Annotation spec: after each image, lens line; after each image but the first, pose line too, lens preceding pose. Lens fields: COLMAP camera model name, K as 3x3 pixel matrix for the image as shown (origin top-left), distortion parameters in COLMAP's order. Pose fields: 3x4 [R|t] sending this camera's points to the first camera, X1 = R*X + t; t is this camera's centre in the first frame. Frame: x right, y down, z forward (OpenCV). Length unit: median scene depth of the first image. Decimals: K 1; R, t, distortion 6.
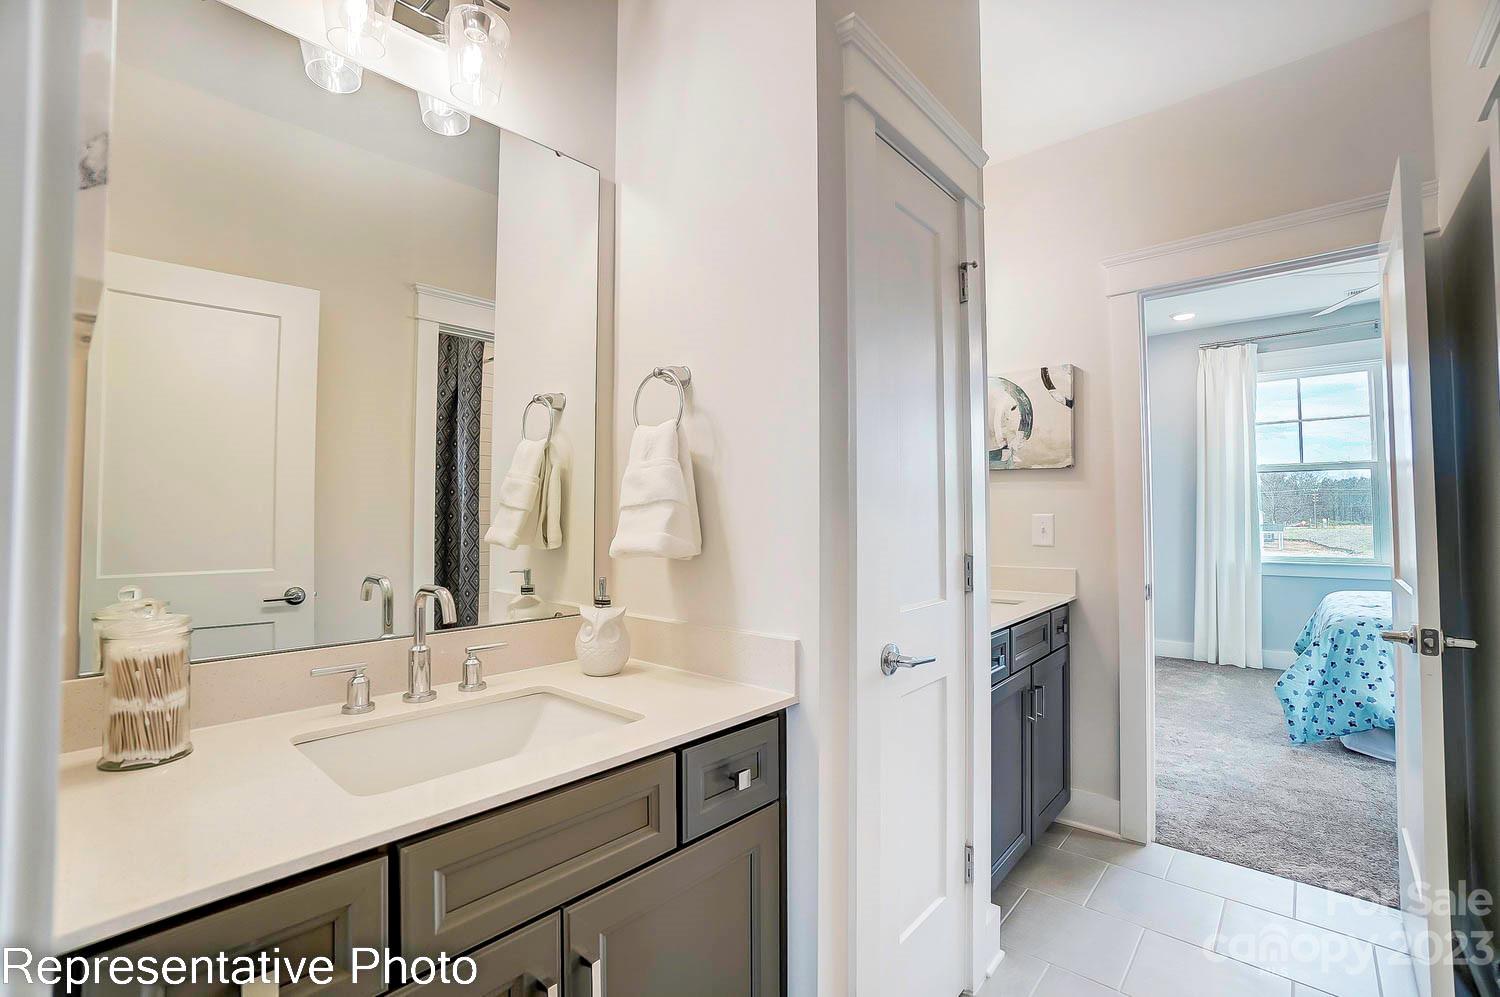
lens RADIAL K [[646.8, 0, 737.8], [0, 646.8, 495.3], [0, 0, 1]] dist [-0.071305, 0.019461]
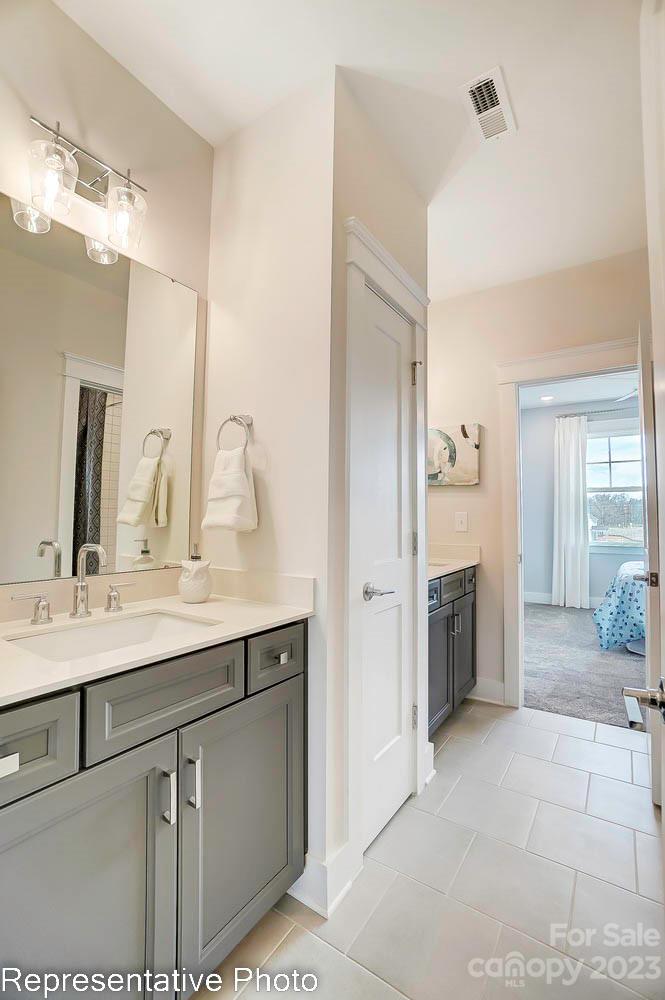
lens RADIAL K [[431.2, 0, 339.7], [0, 431.2, 504.7], [0, 0, 1]] dist [-0.071305, 0.019461]
pose [[0.988053, 0.013367, 0.153536, -0.015920], [-0.013450, 0.999909, -0.000497, 0.023428], [-0.153528, -0.001574, 0.988143, -0.106190]]
